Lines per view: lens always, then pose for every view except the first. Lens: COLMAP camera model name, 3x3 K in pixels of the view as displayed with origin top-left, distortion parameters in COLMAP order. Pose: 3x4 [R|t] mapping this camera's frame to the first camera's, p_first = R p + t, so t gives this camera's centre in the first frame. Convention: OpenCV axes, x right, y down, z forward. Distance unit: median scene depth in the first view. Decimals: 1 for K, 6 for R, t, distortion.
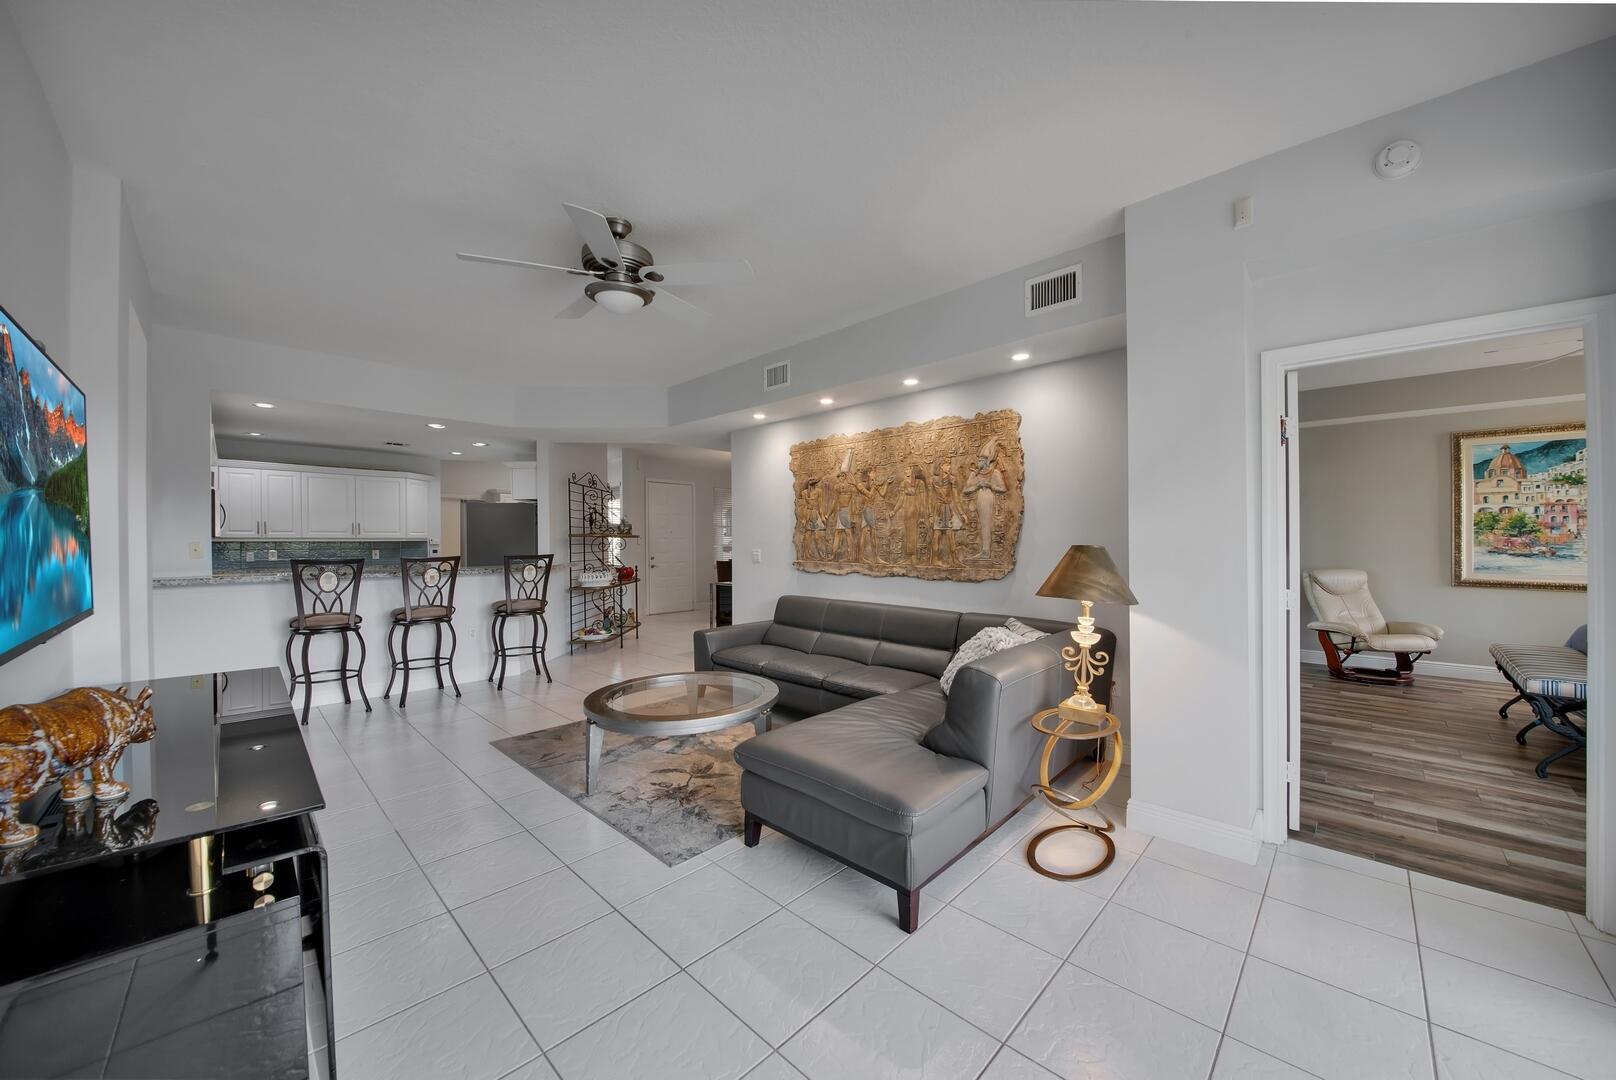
lens RADIAL K [[573.7, 0, 841.5], [0, 573.7, 546.4], [0, 0, 1]] dist [-0.000035, -0.000178]
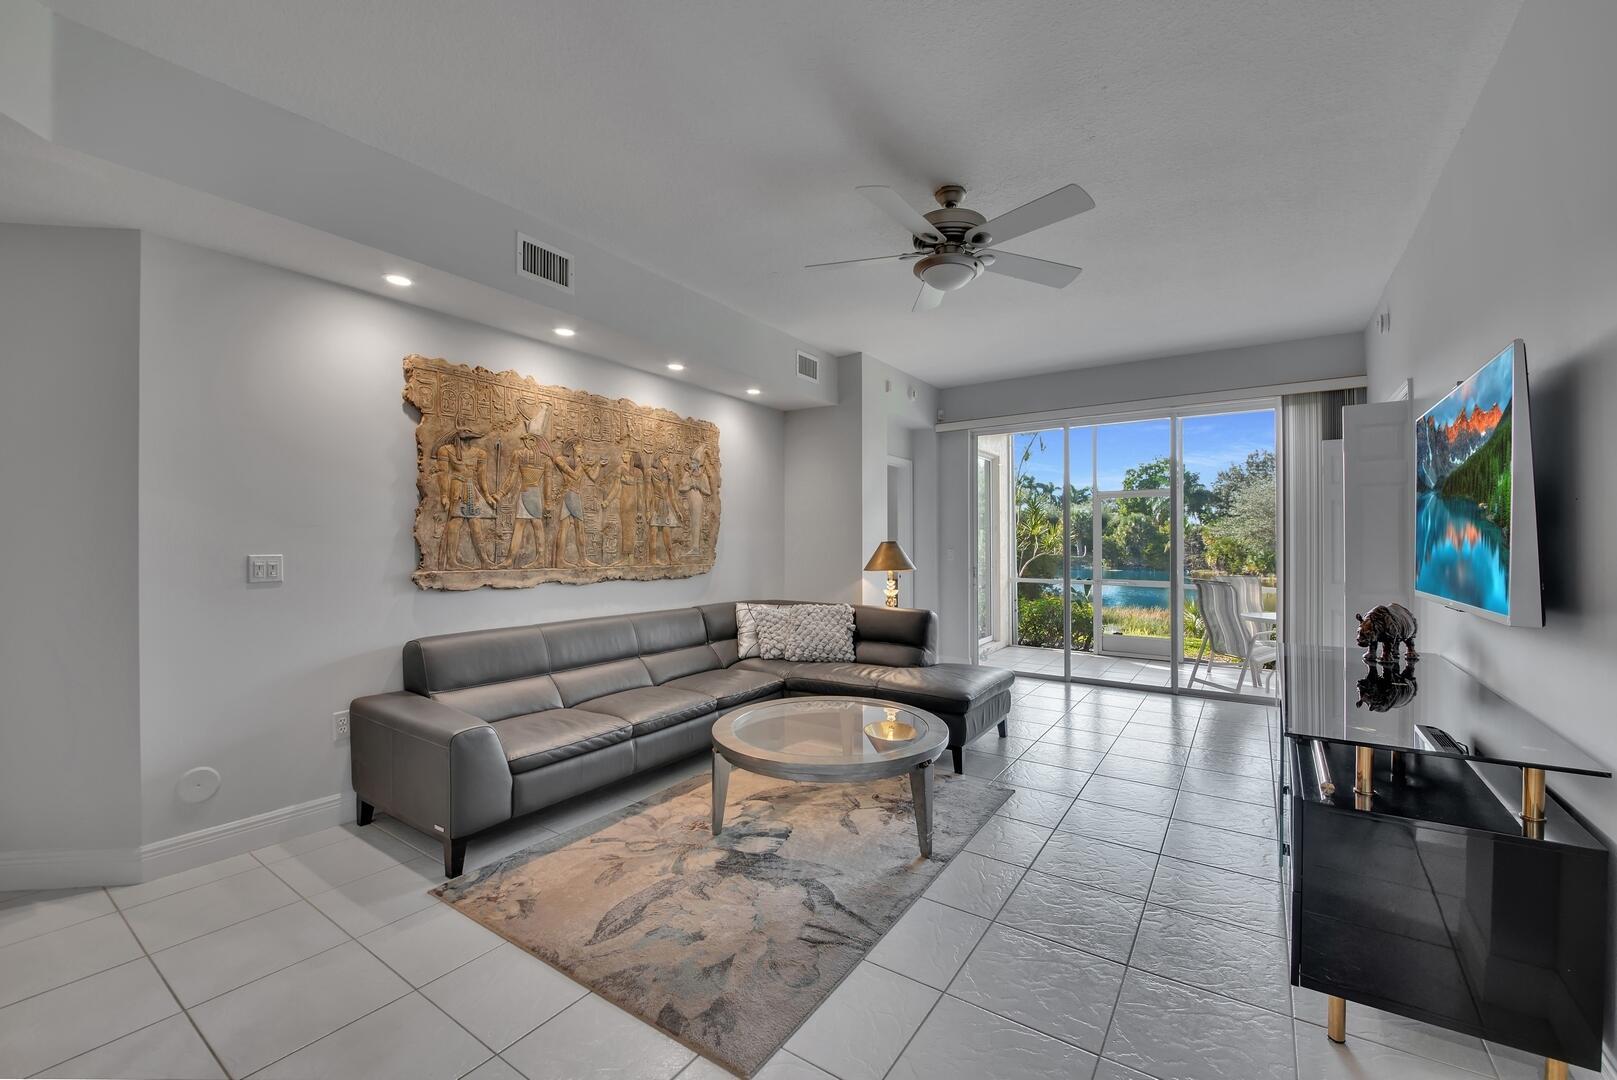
lens RADIAL K [[644.5, 0, 808.5], [0, 644.5, 540.0], [0, 0, 1]] dist [-0.000299, -0.000060]
pose [[-0.145551, 0.008954, 0.989310, -1.246195], [0.011572, 0.999906, -0.007348, 0.005900], [-0.989283, 0.010379, -0.145641, 1.245483]]
